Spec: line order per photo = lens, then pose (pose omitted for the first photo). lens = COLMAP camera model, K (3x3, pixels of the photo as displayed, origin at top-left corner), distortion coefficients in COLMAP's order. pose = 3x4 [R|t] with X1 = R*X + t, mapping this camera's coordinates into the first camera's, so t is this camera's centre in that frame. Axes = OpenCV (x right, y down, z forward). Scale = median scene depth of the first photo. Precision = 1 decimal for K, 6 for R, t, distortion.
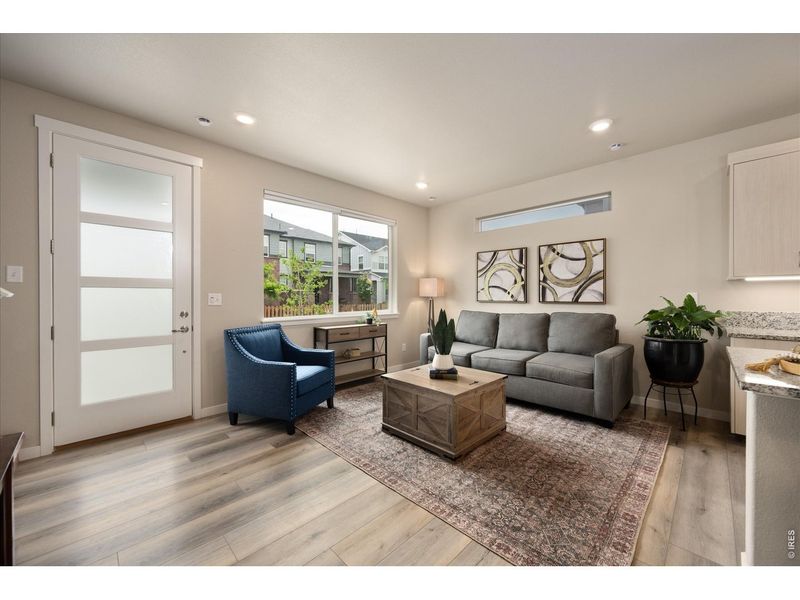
lens RADIAL K [[314.6, 0, 402.0], [0, 314.6, 295.2], [0, 0, 1]] dist [-0.001866, -0.000391]
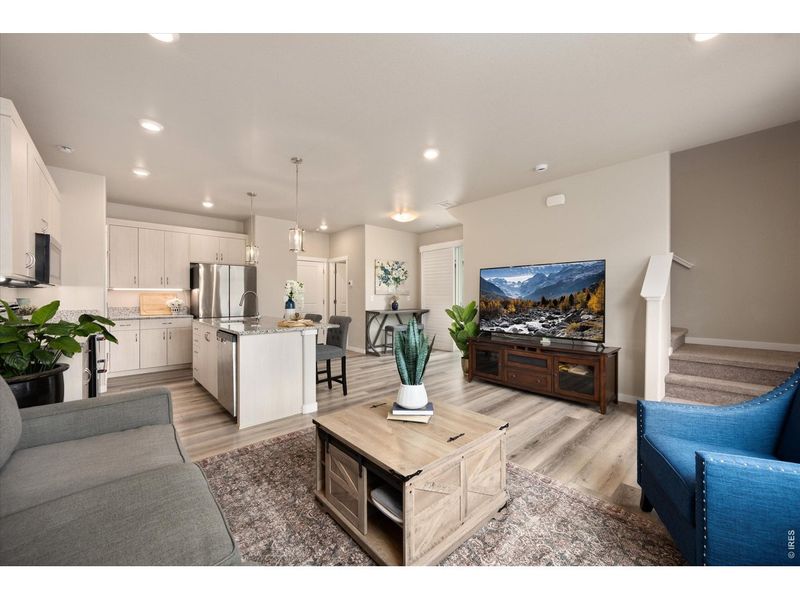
lens RADIAL K [[314.6, 0, 403.8], [0, 314.6, 297.5], [0, 0, 1]] dist [-0.001866, -0.000391]
pose [[-0.999158, 0.002616, 0.040946, 0.089968], [0.002563, 0.999996, -0.001354, 0.001945], [-0.040949, -0.001248, -0.999160, 1.250579]]
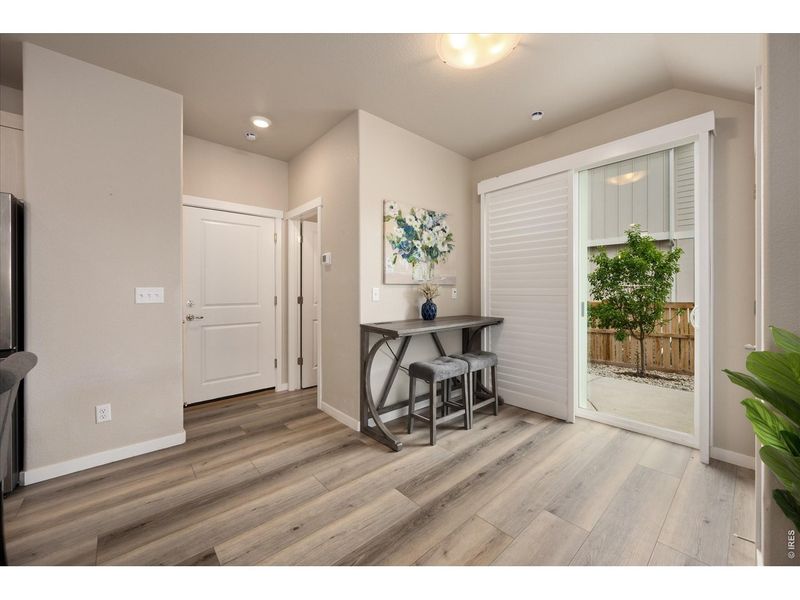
lens RADIAL K [[314.6, 0, 401.1], [0, 314.6, 290.7], [0, 0, 1]] dist [-0.001866, -0.000391]
pose [[-0.998414, 0.003380, 0.056198, 0.249265], [0.003170, 0.999988, -0.003837, 0.000069], [-0.056211, -0.003653, -0.998412, 0.165713]]
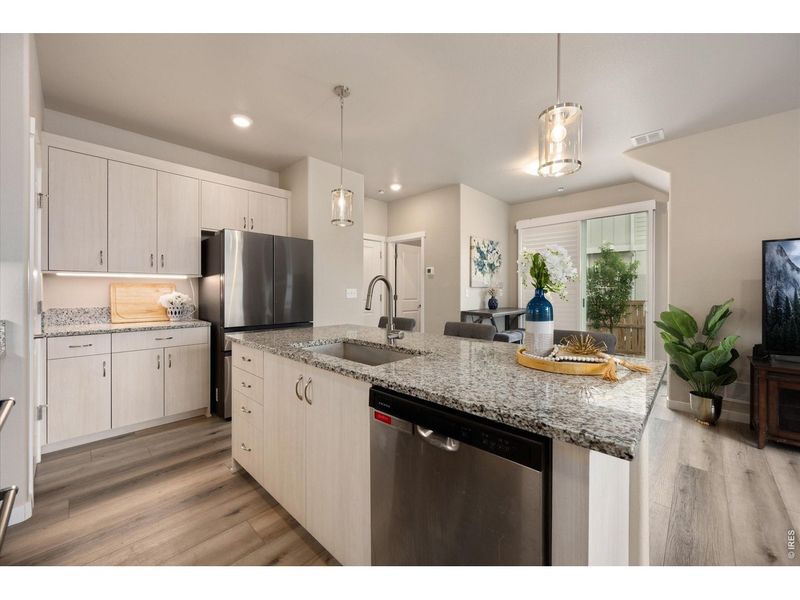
lens RADIAL K [[314.6, 0, 401.2], [0, 314.6, 290.6], [0, 0, 1]] dist [-0.001866, -0.000391]
pose [[-0.999693, 0.000126, -0.024787, 0.648008], [0.000263, 0.999985, -0.005550, 0.001929], [0.024786, -0.005555, -0.999677, 0.665778]]
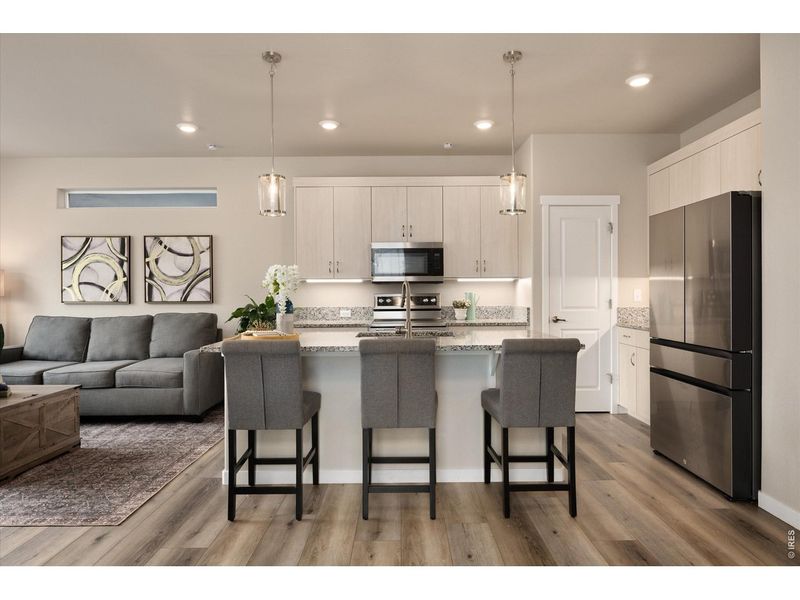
lens RADIAL K [[476.5, 0, 400.7], [0, 476.5, 297.5], [0, 0, 1]] dist [-0.006586, -0.000883]
pose [[0.706076, -0.008832, 0.708081, 0.017814], [0.002683, 0.999948, 0.009798, -0.002180], [-0.708131, -0.005018, 0.706063, -0.446767]]
